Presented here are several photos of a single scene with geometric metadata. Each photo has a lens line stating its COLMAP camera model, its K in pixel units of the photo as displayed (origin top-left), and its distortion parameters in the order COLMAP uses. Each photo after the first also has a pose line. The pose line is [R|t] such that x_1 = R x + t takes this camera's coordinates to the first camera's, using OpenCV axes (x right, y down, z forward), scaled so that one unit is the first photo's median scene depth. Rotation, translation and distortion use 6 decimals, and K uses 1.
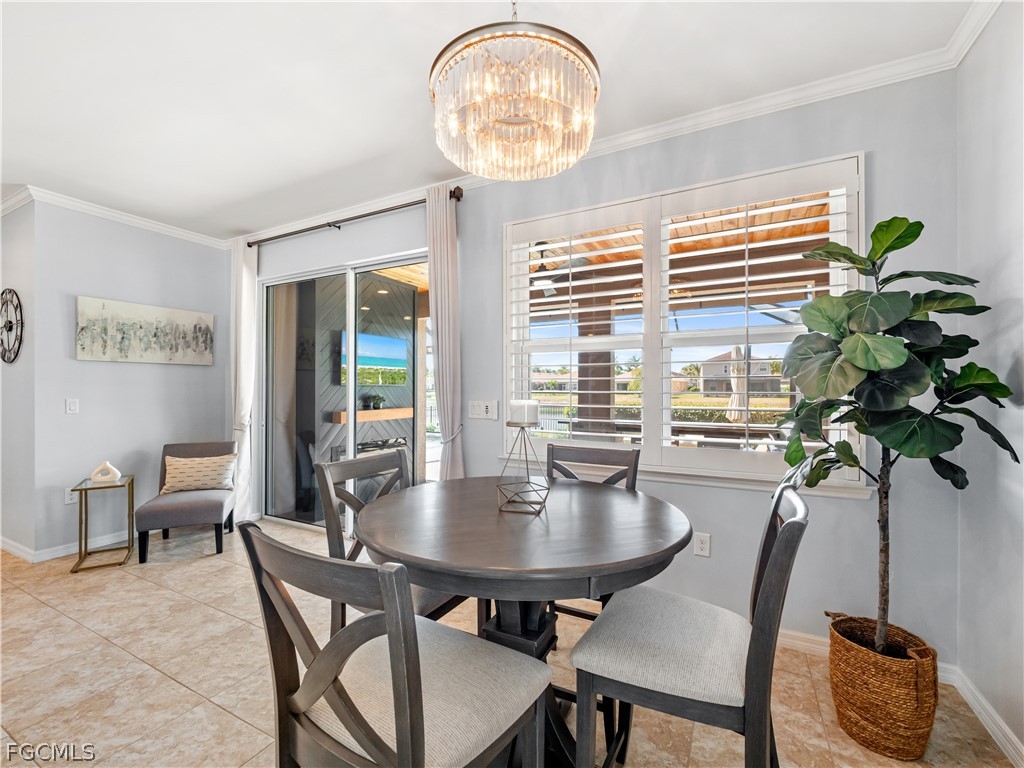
lens RADIAL K [[437.5, 0, 508.4], [0, 437.5, 386.7], [0, 0, 1]] dist [-0.007421, 0.000315]
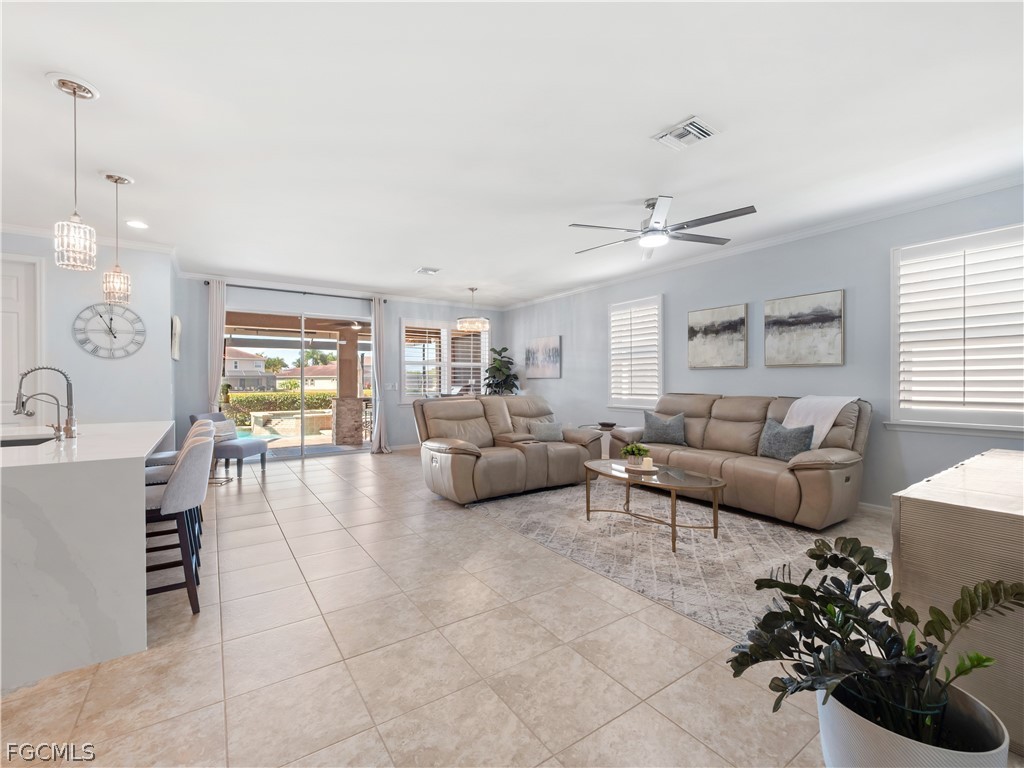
lens RADIAL K [[436.1, 0, 501.3], [0, 436.1, 384.9], [0, 0, 1]] dist [0.004224, -0.009724]
pose [[0.478569, -0.007368, 0.878019, -2.055018], [0.002888, 0.999973, 0.006818, 0.026300], [-0.878045, -0.000727, 0.478577, -0.826151]]
